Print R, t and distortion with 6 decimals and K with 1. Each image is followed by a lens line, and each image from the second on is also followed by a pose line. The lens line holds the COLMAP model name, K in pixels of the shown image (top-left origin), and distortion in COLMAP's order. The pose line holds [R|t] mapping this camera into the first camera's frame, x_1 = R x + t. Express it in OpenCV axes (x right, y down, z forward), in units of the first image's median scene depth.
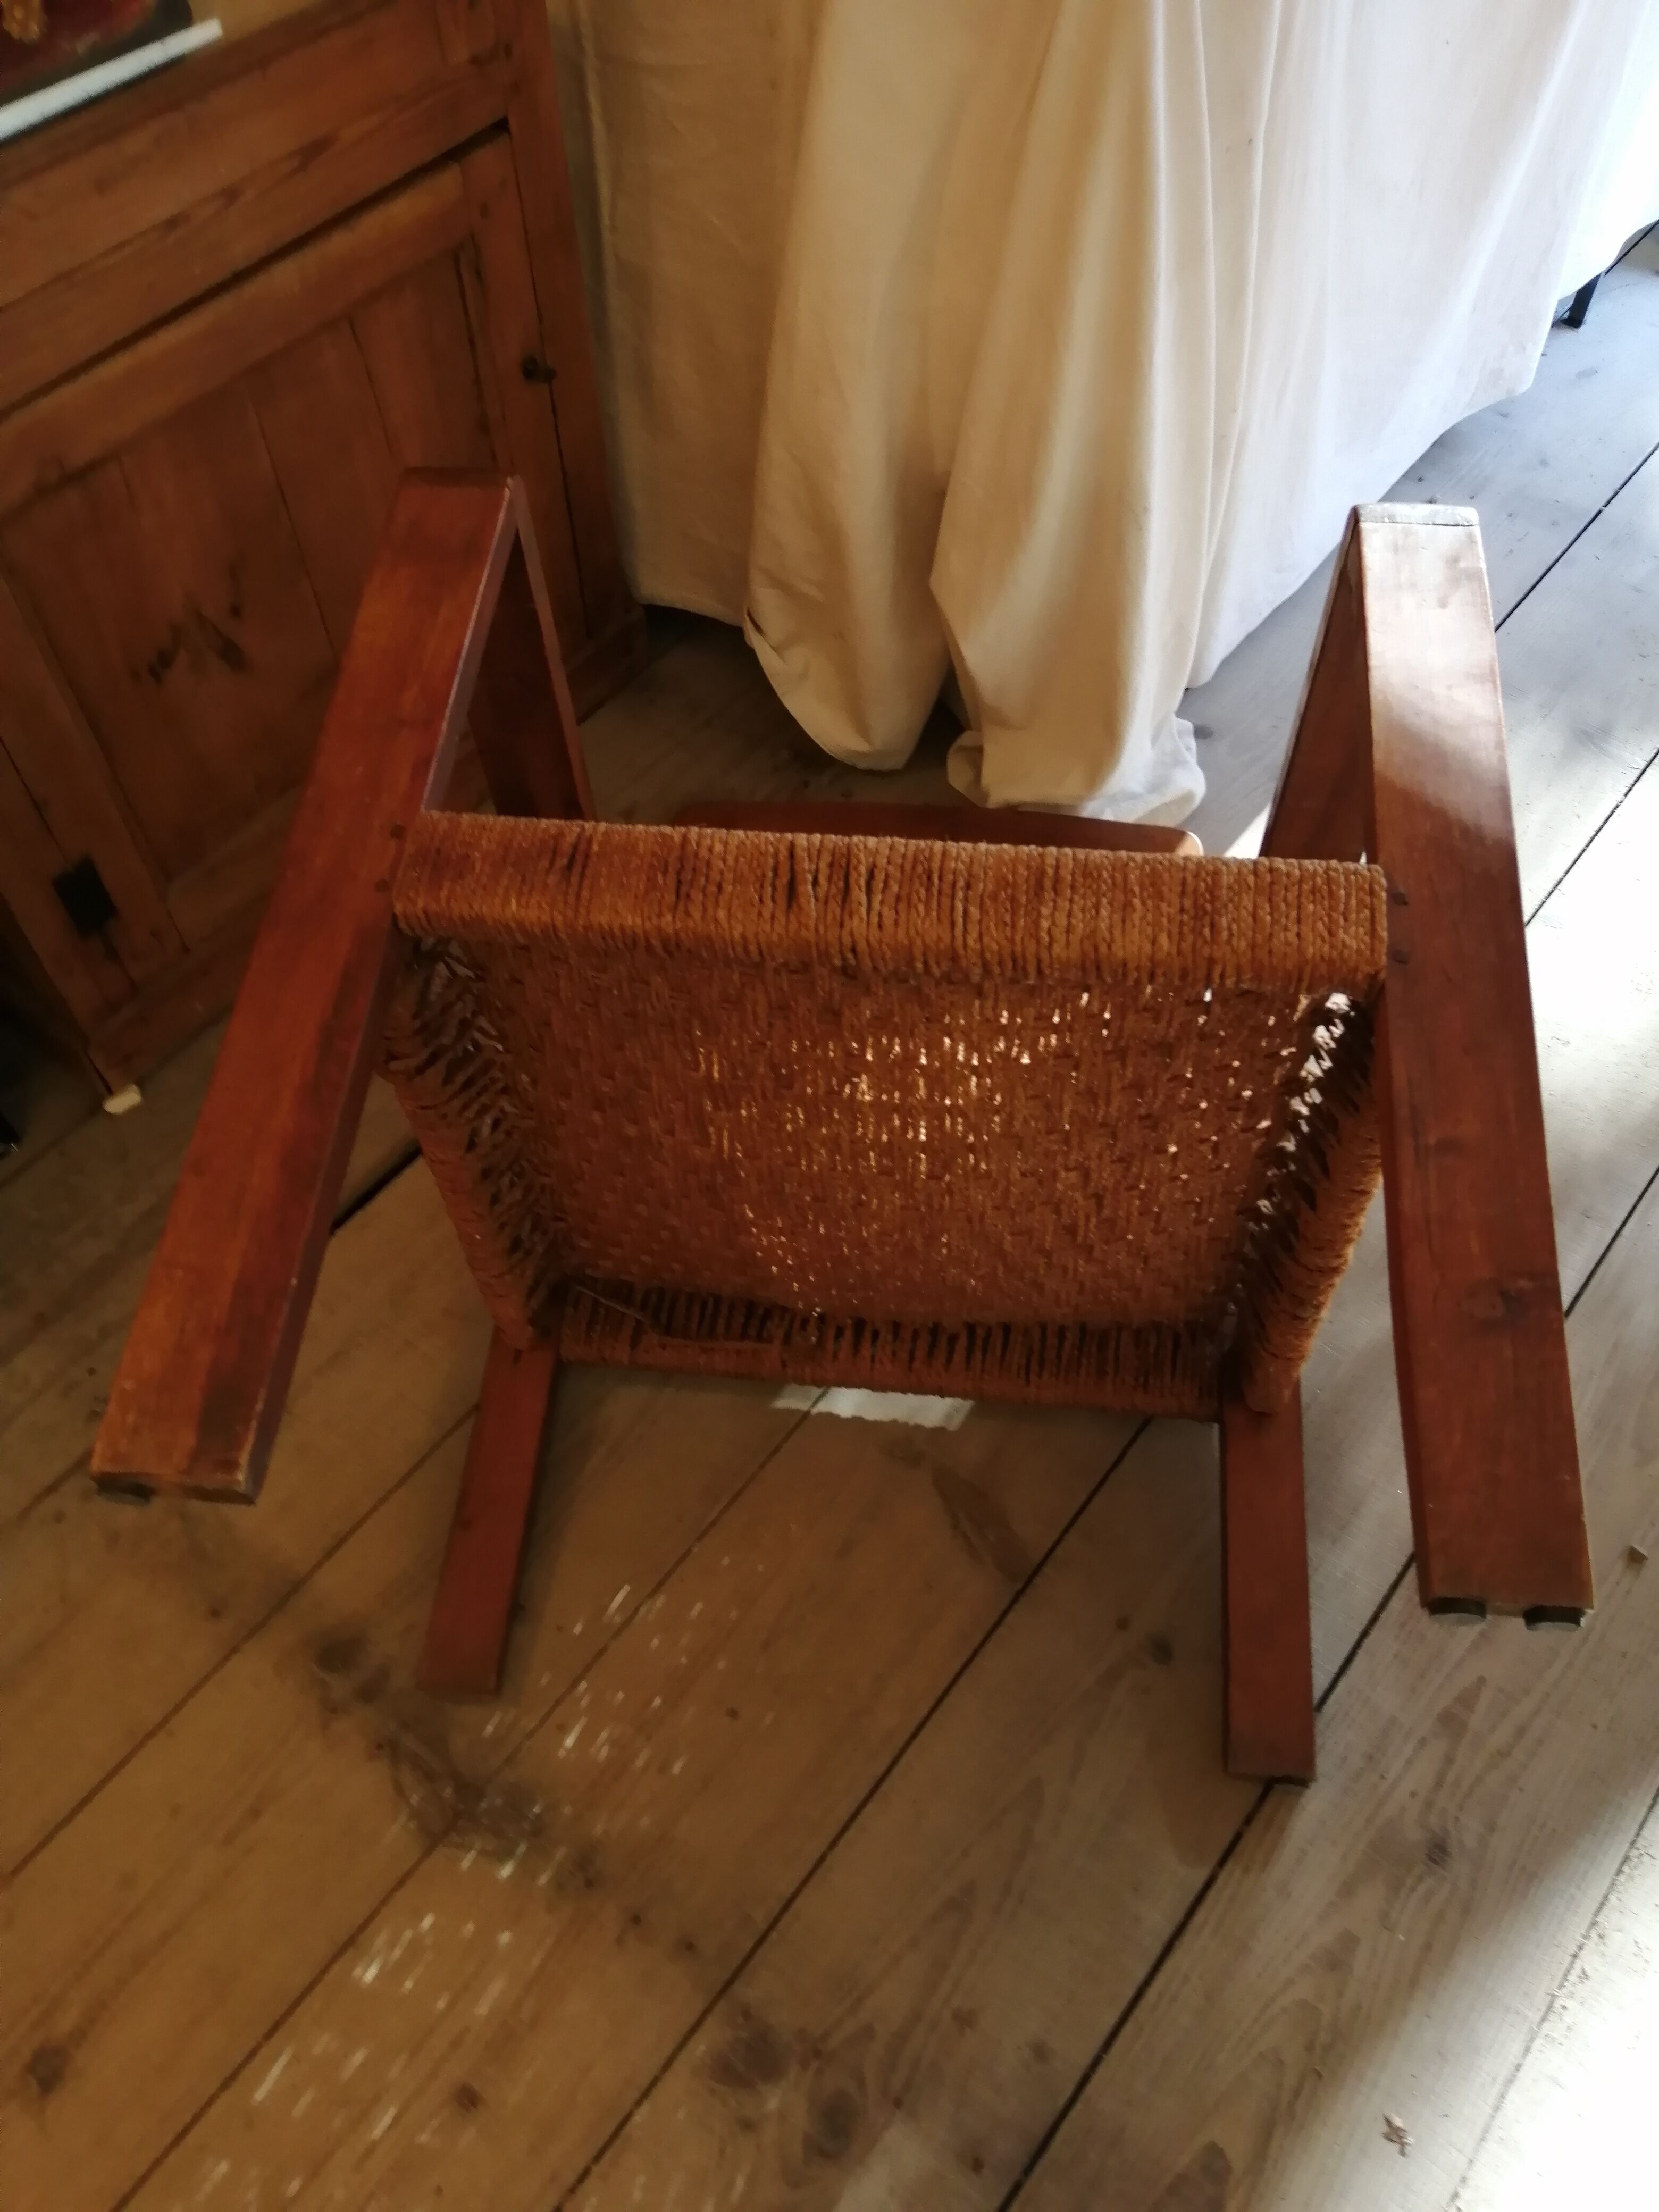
lens RADIAL K [[1737.1, 0, 832.0], [0, 1737.1, 1104.1], [0, 0, 1]] dist [0.001290, -0.002383]
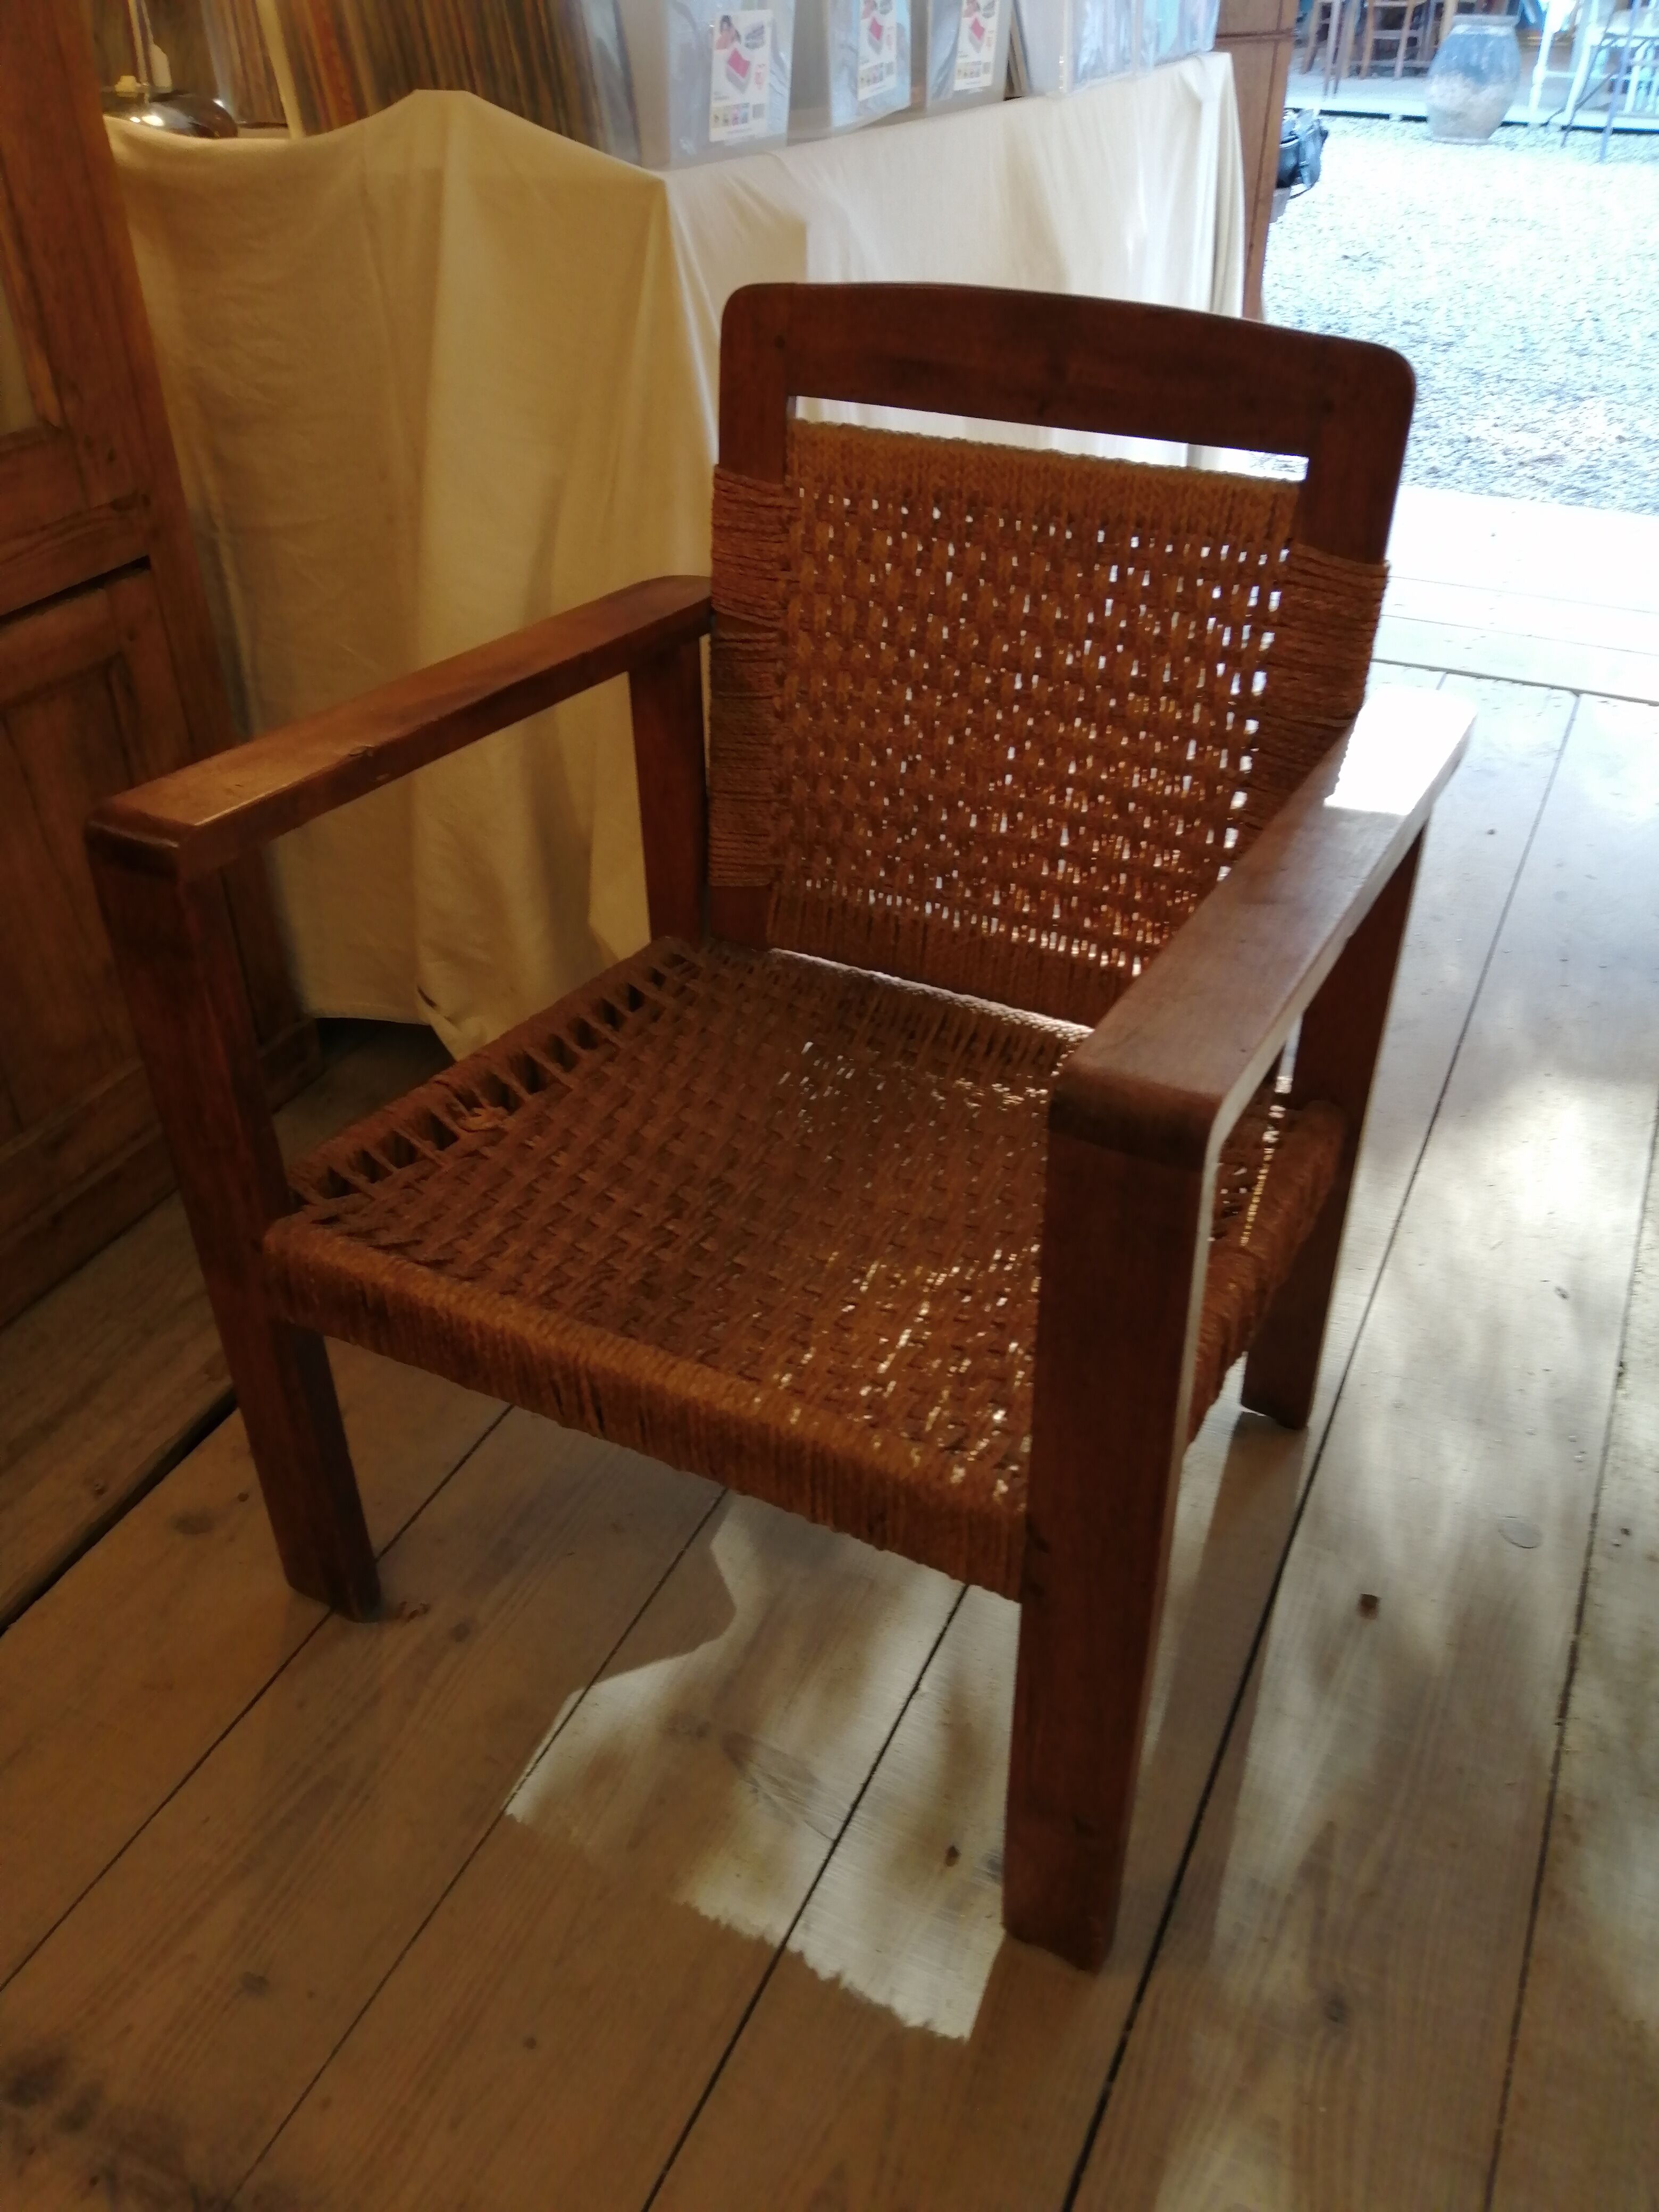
lens RADIAL K [[1737.1, 0, 830.1], [0, 1737.1, 1117.5], [0, 0, 1]] dist [0.001290, -0.002383]
pose [[0.973646, -0.123176, 0.191941, -0.019452], [0.181318, 0.928567, -0.323862, 0.207330], [-0.138338, 0.350130, 0.926430, 0.032423]]
